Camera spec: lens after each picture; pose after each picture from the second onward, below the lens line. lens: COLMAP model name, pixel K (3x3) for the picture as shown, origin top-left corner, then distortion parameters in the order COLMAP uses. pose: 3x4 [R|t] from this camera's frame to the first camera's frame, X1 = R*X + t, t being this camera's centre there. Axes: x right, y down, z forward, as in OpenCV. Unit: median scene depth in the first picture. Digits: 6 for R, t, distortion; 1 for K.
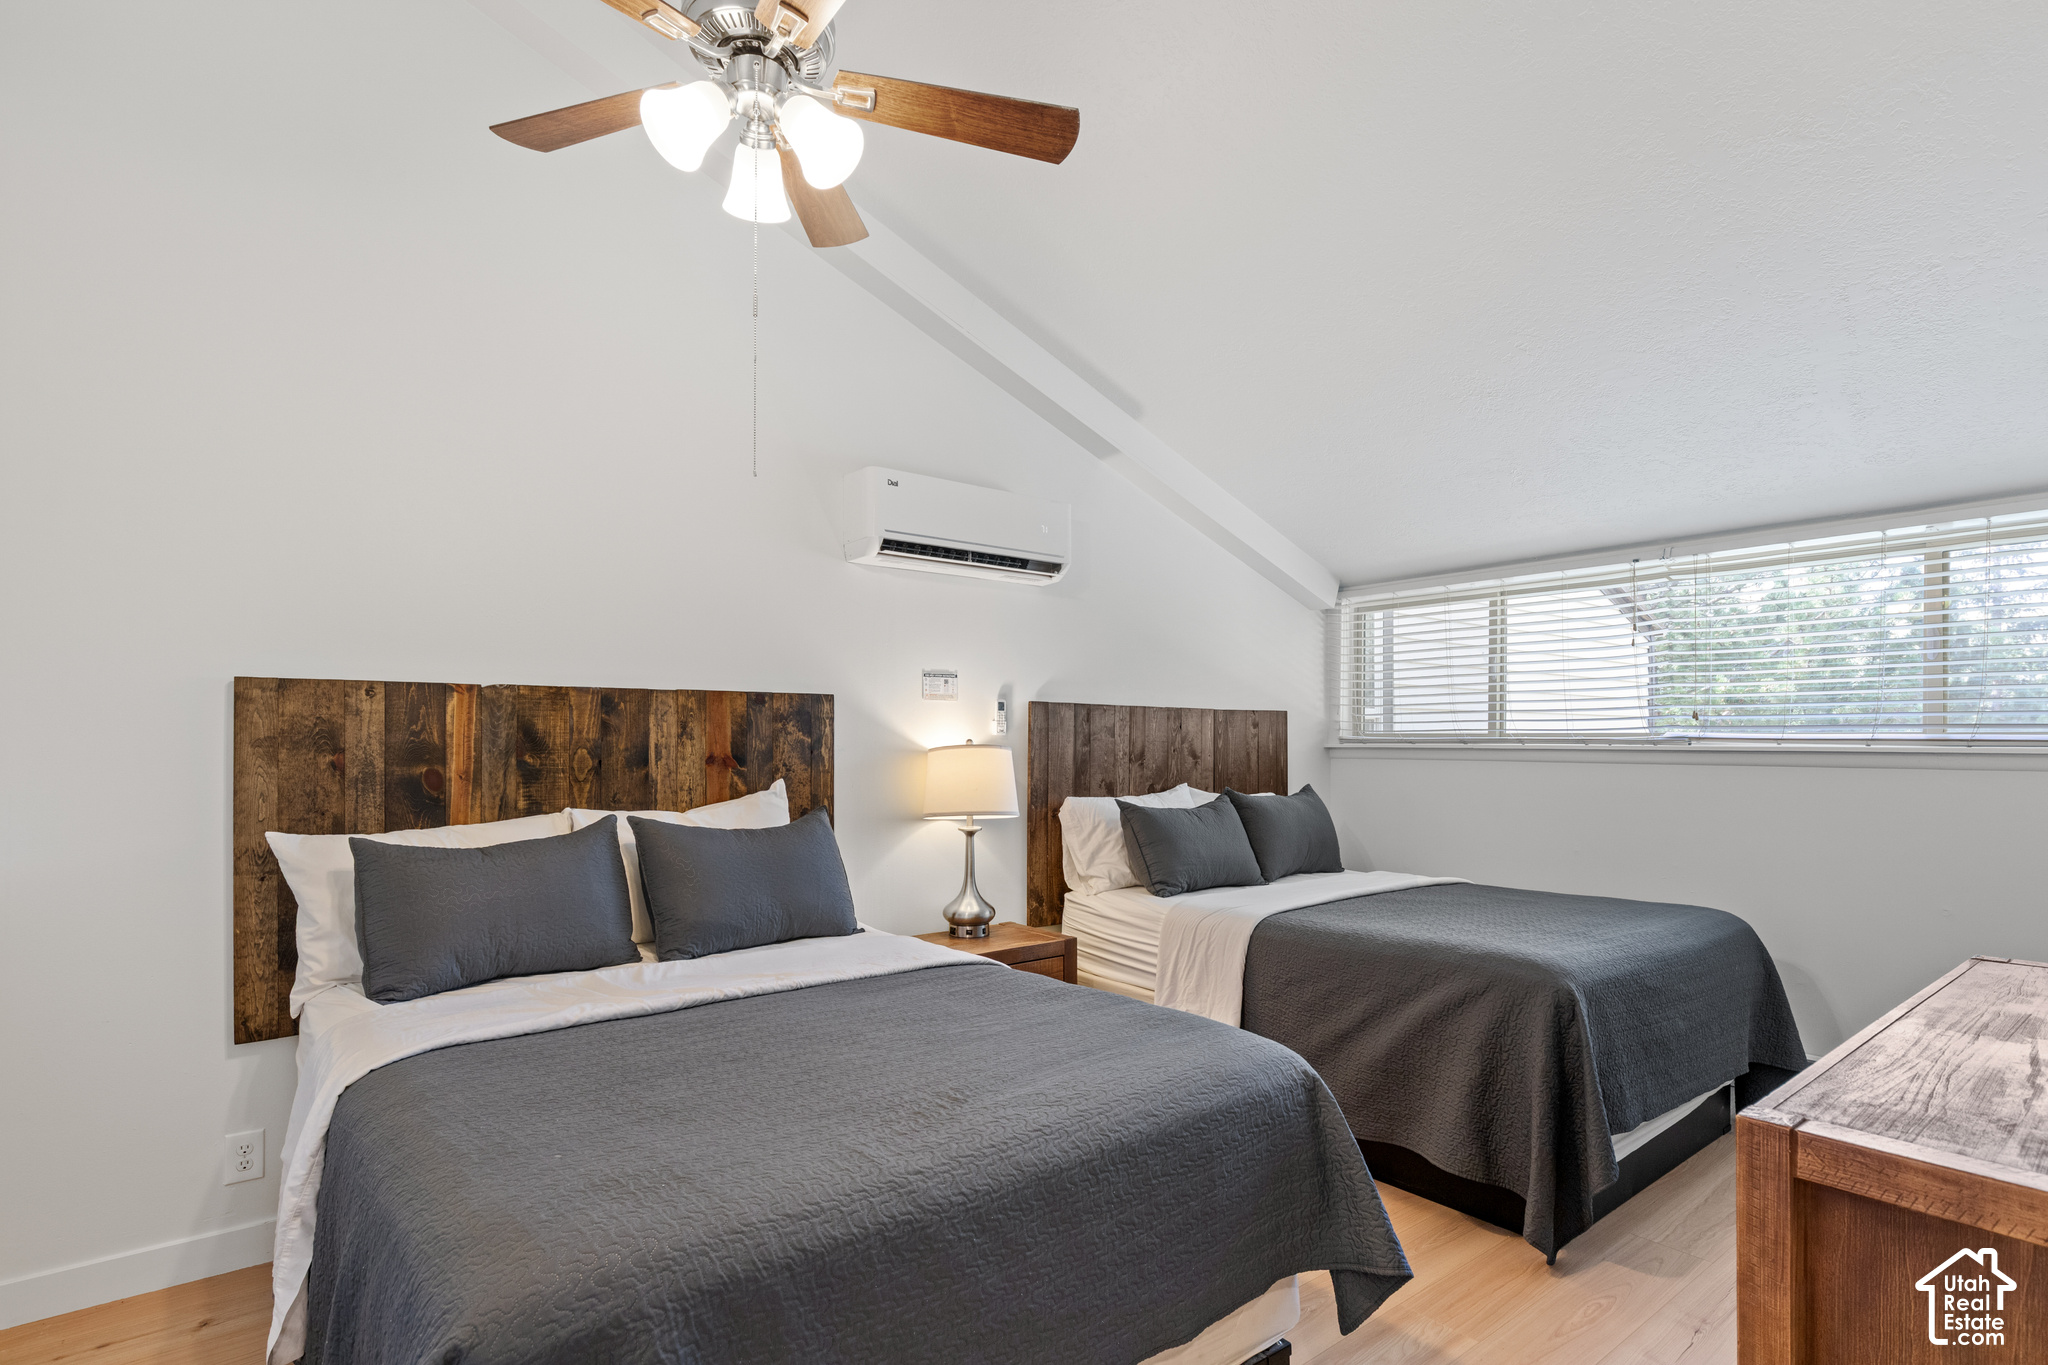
lens RADIAL K [[1026.8, 0, 1024.0], [0, 1026.8, 682.5], [0, 0, 1]] dist [-0.002426, 0.000216]
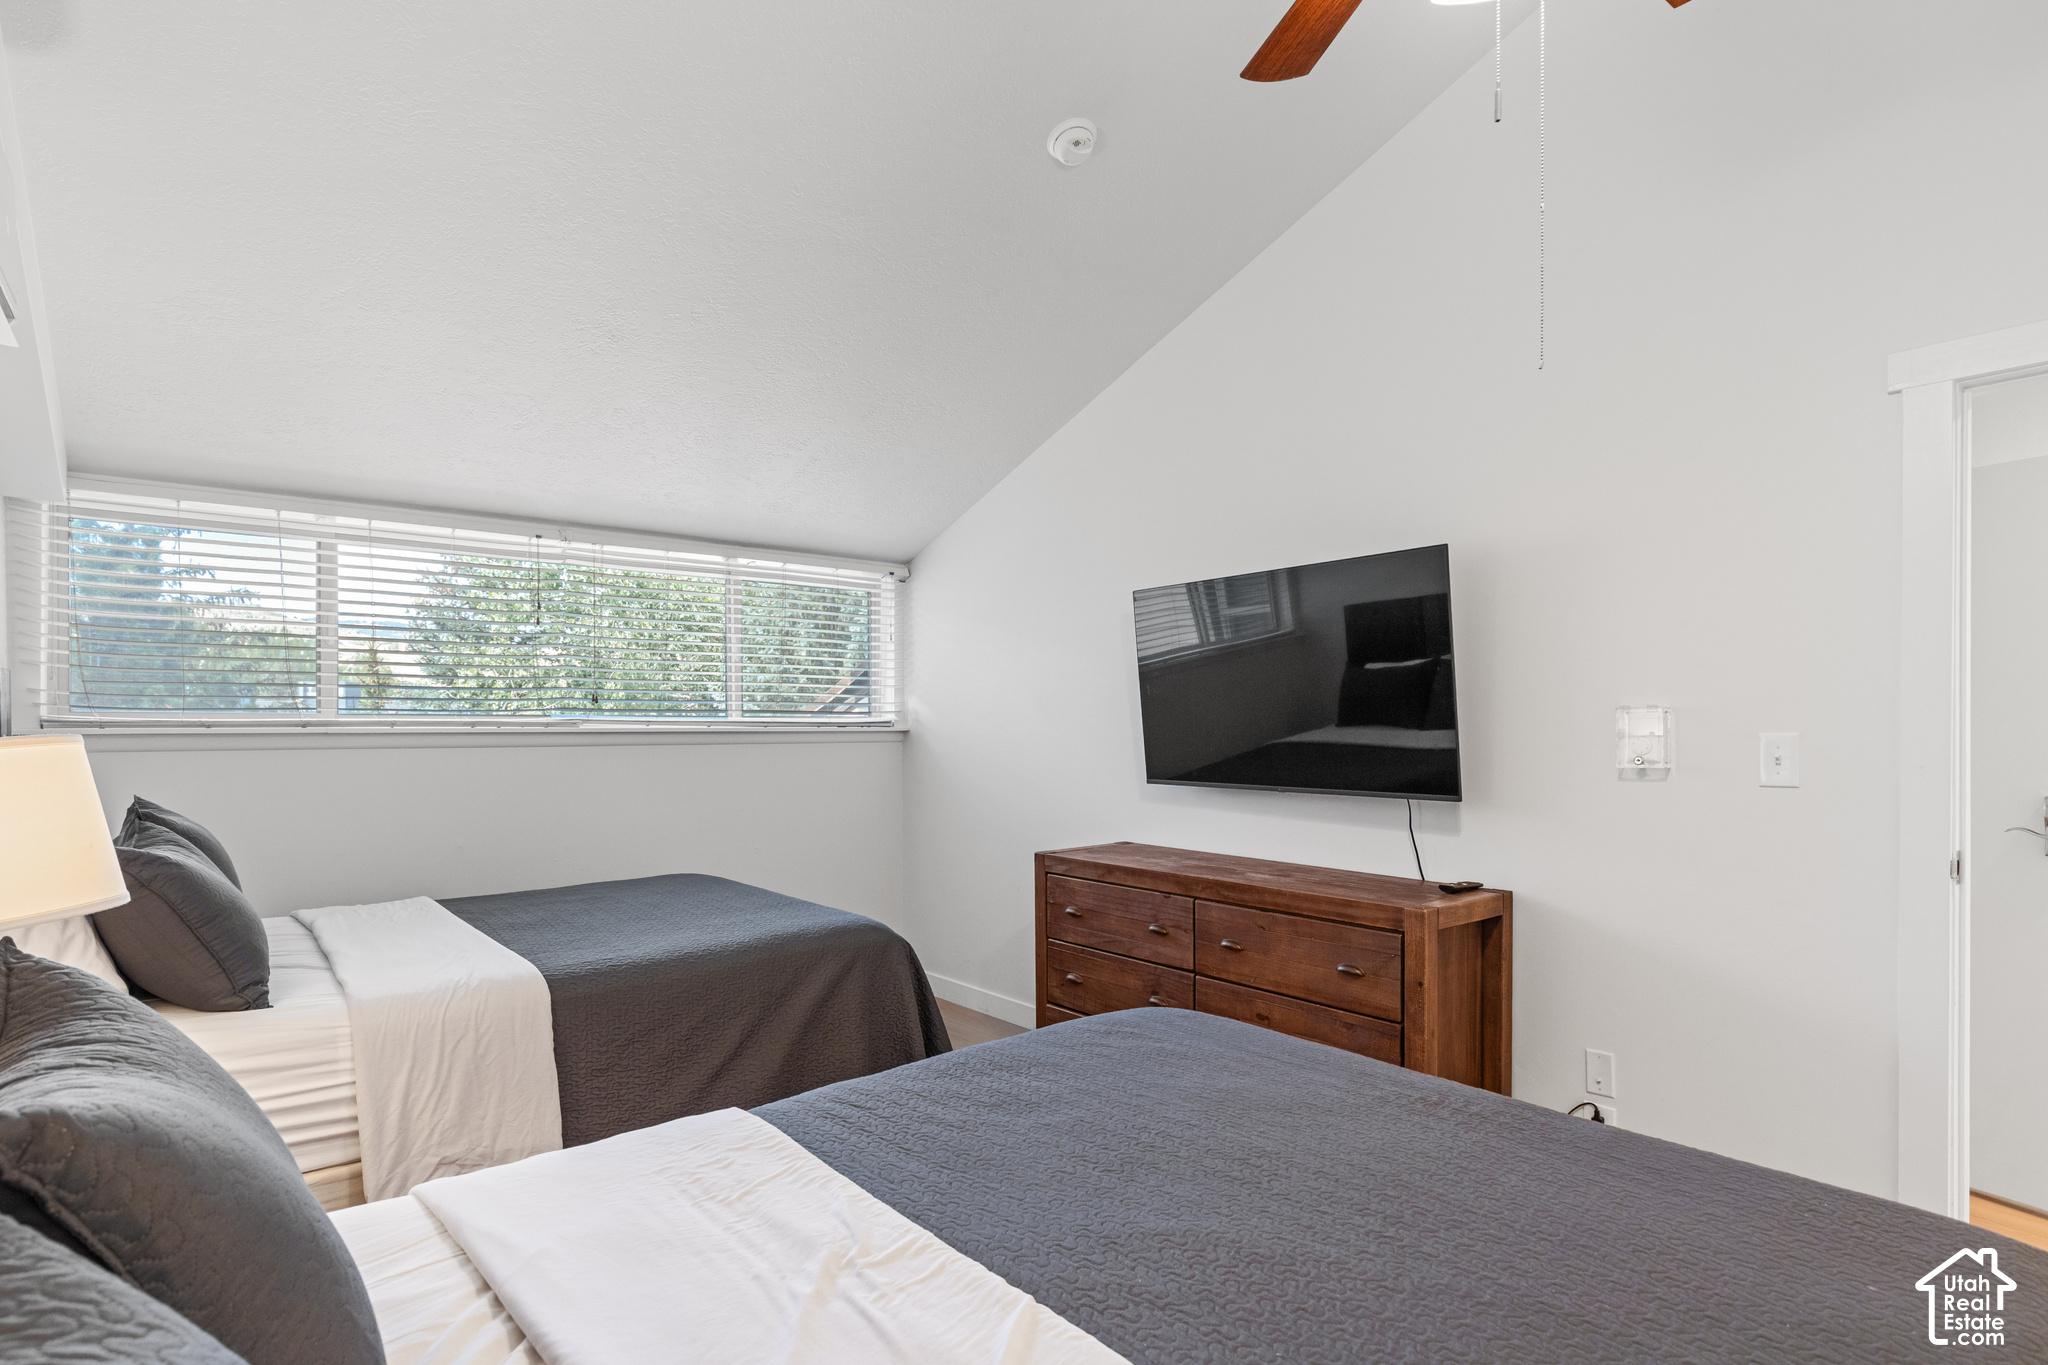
lens RADIAL K [[1077.9, 0, 1027.8], [0, 1077.9, 719.0], [0, 0, 1]] dist [-0.000404, 0.000075]
pose [[-0.037834, 0.001911, 0.999282, -0.446128], [-0.056999, 0.998366, -0.004068, 0.030881], [-0.997657, -0.057112, -0.037664, 0.596731]]
